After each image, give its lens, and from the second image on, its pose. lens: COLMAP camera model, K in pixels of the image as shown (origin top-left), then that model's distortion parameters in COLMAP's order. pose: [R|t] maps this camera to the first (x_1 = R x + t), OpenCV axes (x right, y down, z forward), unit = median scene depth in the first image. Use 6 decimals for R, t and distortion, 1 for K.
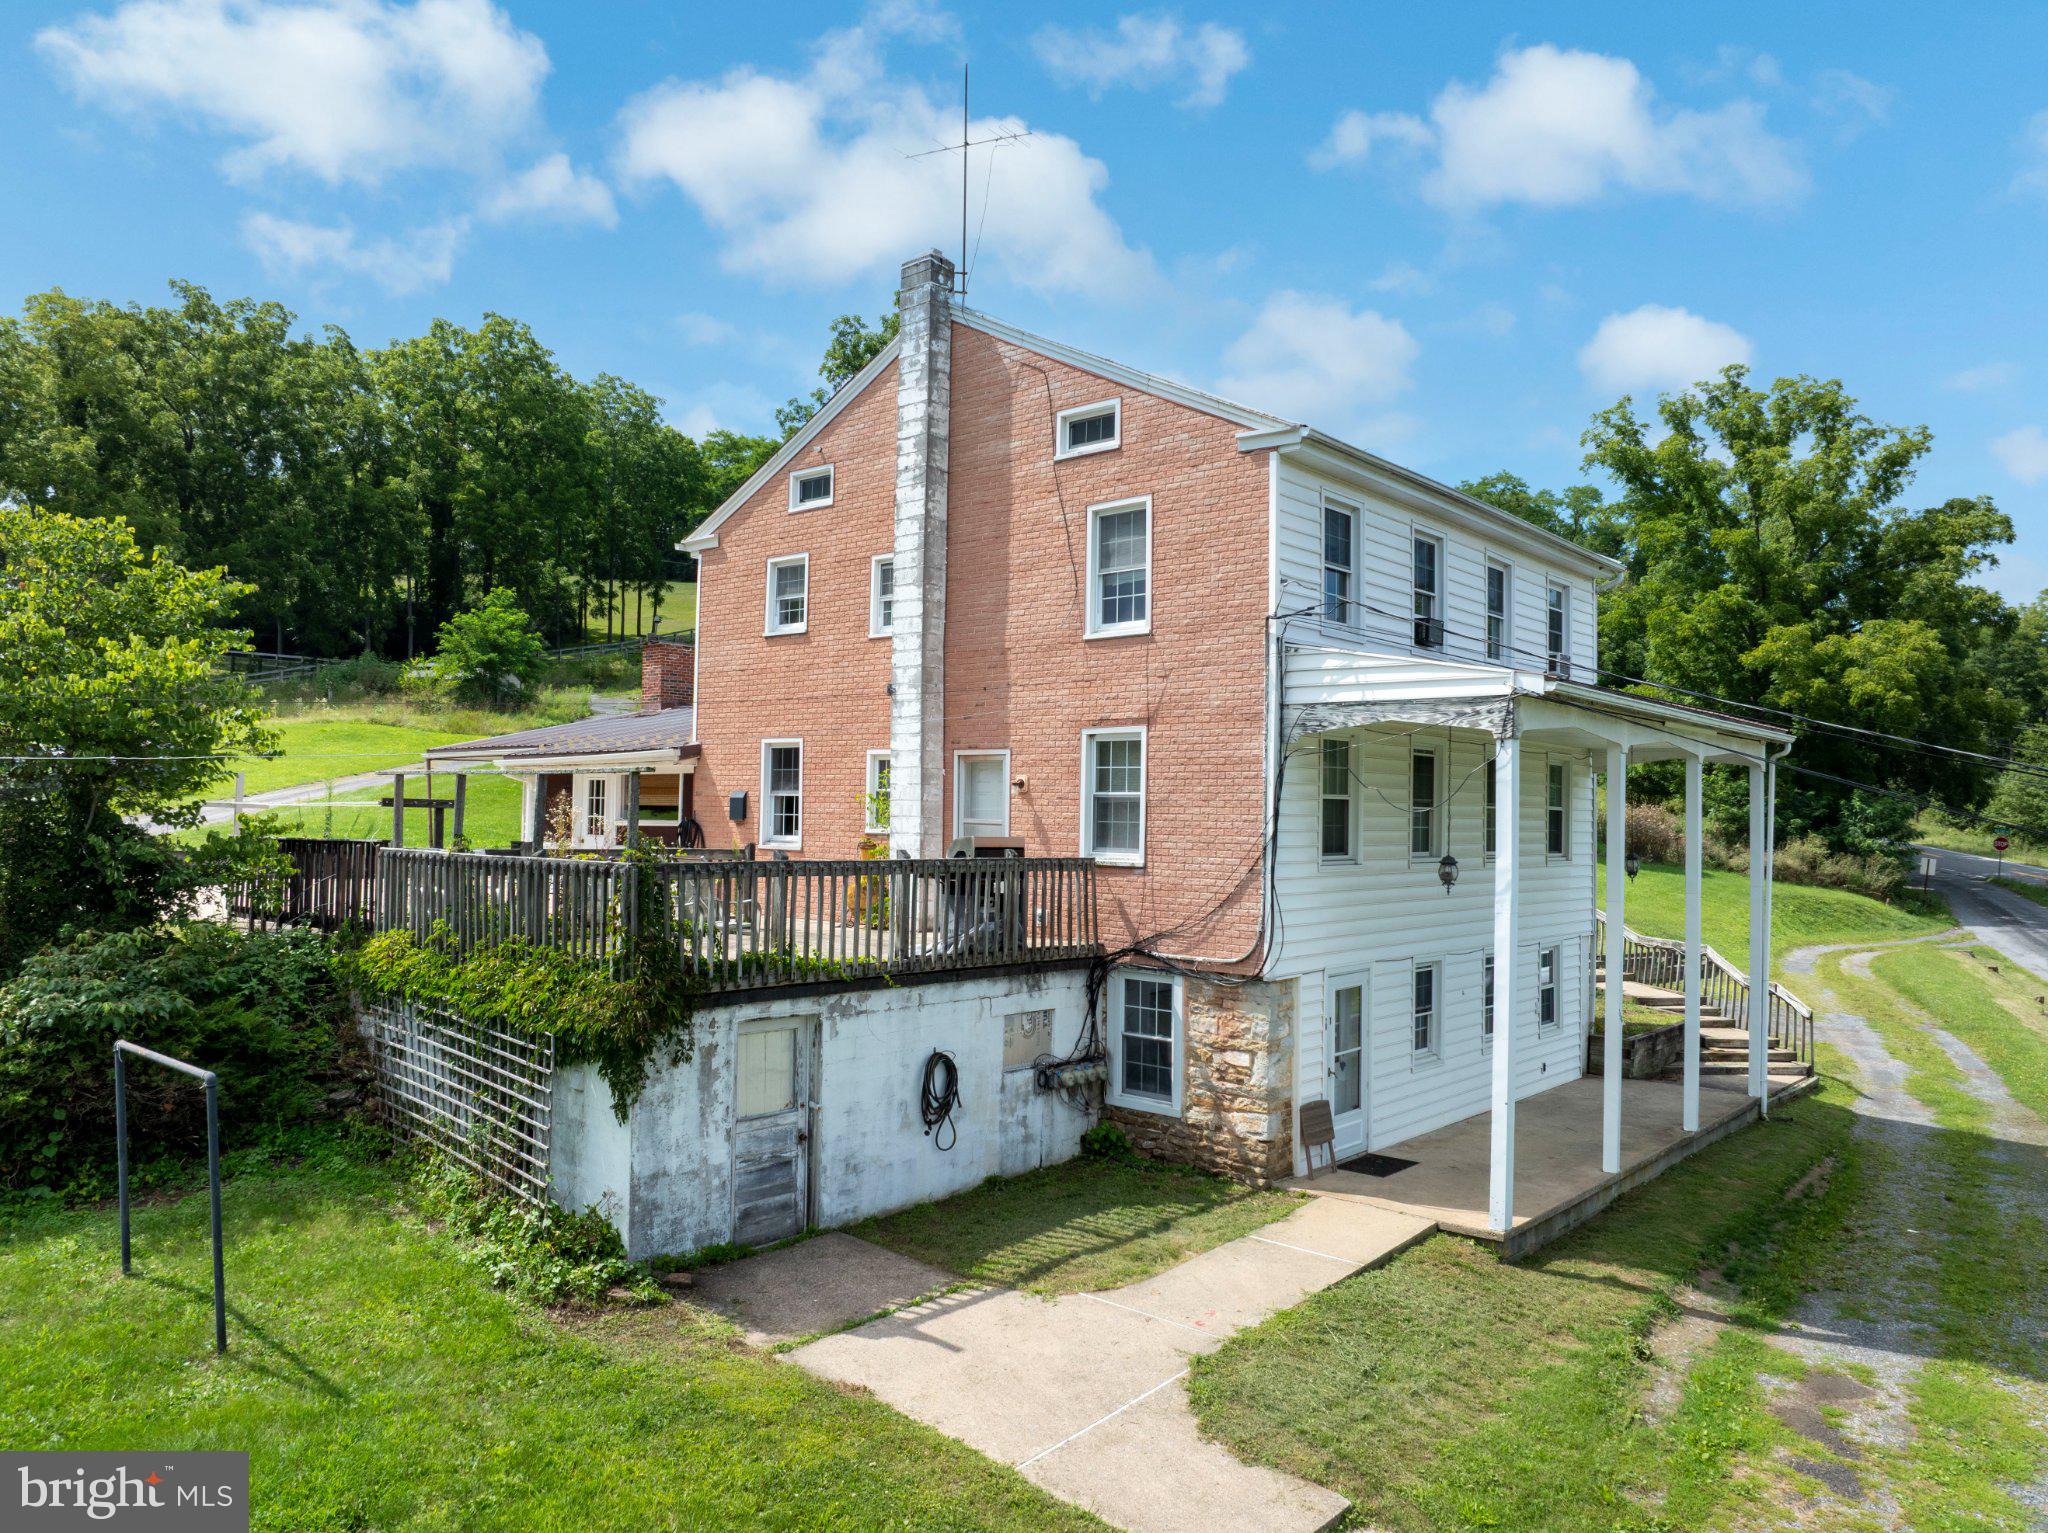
lens RADIAL K [[1442.6, 0, 1026.7], [0, 1442.6, 758.7], [0, 0, 1]] dist [-0.050874, 0.017757]
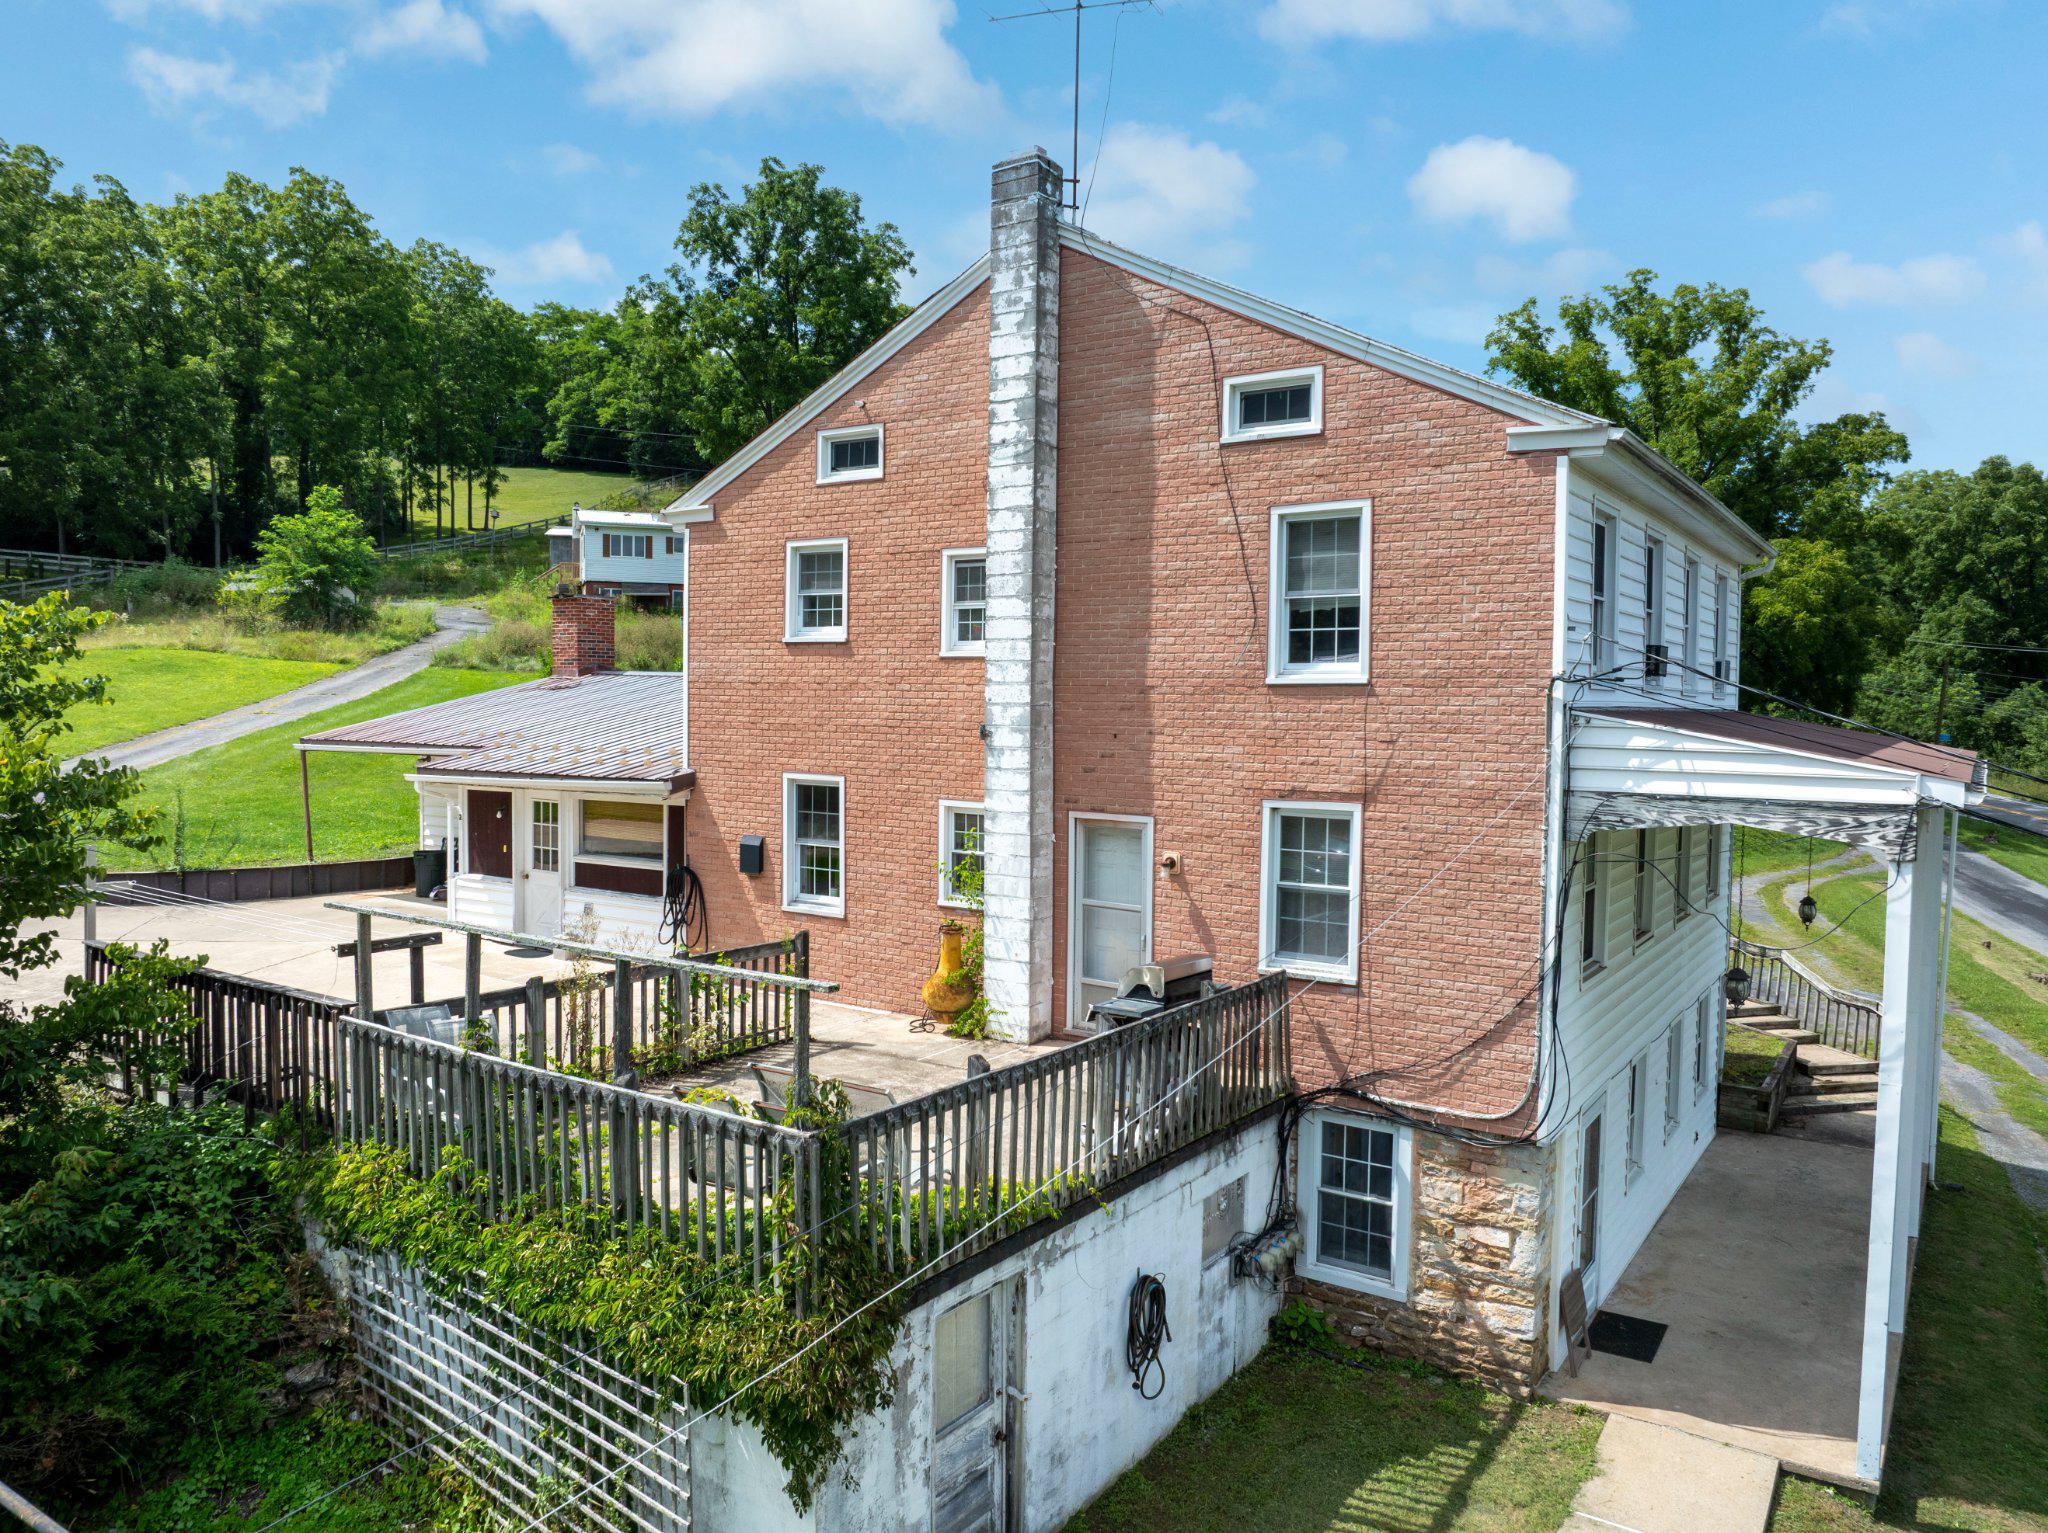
lens RADIAL K [[1442.6, 0, 1024.3], [0, 1442.6, 758.1], [0, 0, 1]] dist [-0.050874, 0.017757]
pose [[0.993210, -0.010099, 0.115896, -0.178321], [0.000538, 0.996613, 0.082234, -0.106709], [-0.116333, -0.081614, 0.989851, 0.253238]]
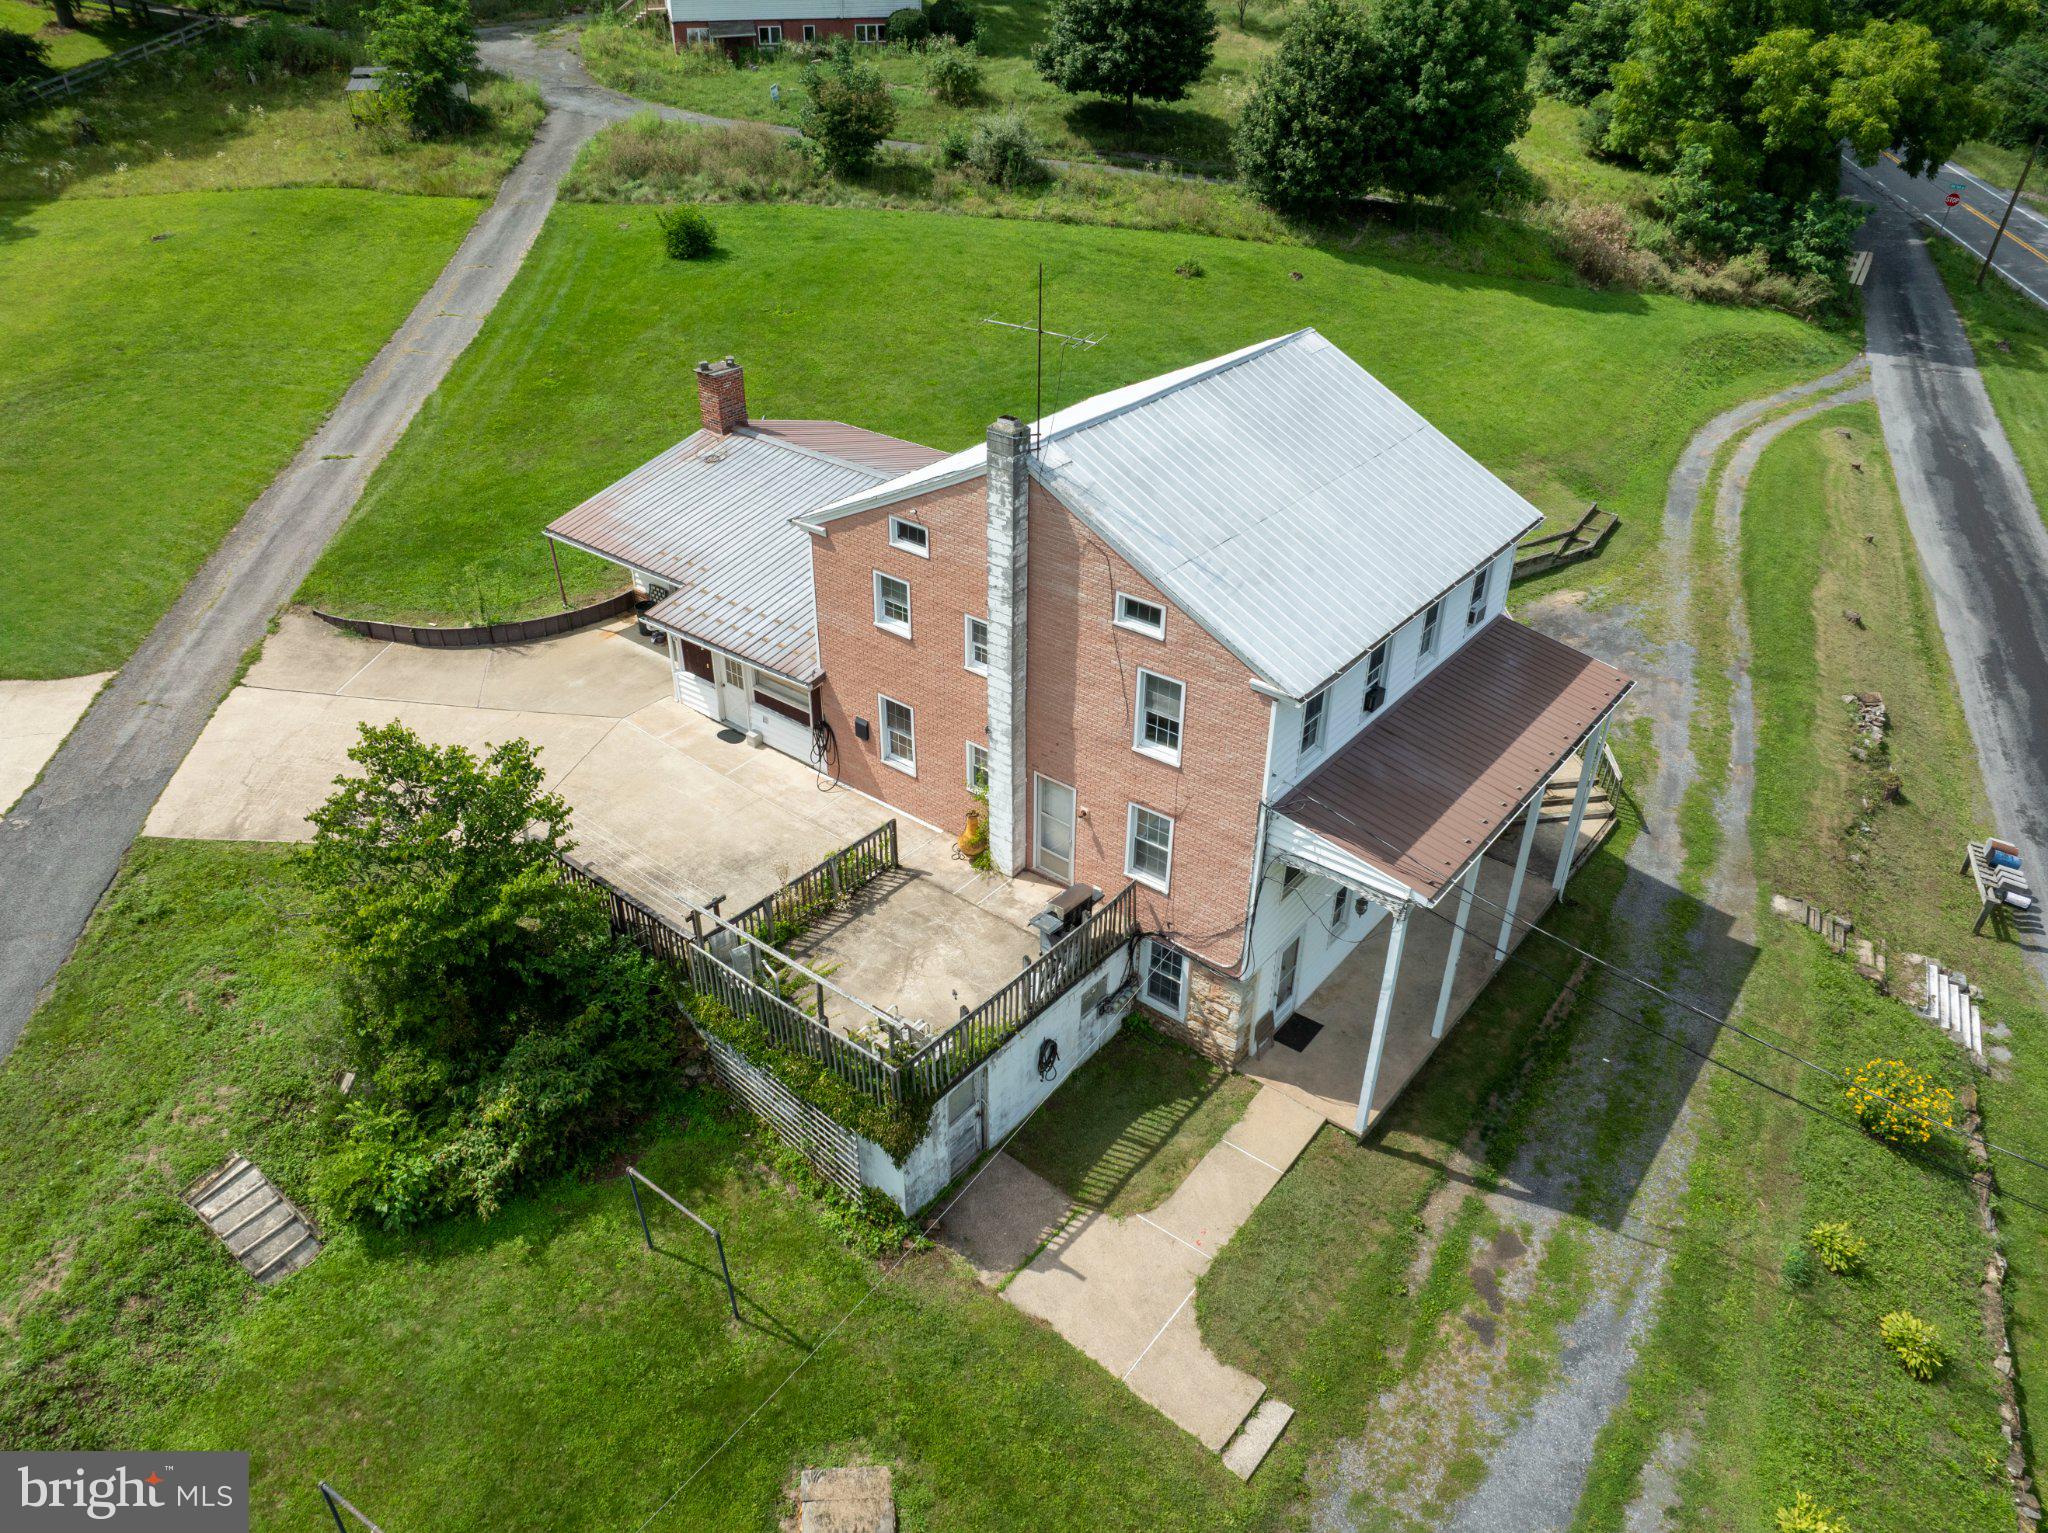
lens RADIAL K [[1442.6, 0, 1015.9], [0, 1442.6, 760.0], [0, 0, 1]] dist [-0.050874, 0.017757]
pose [[0.999212, -0.029871, 0.026155, -0.114130], [0.010153, 0.829096, 0.559014, -0.879315], [-0.038383, -0.558308, 0.828745, -0.191372]]
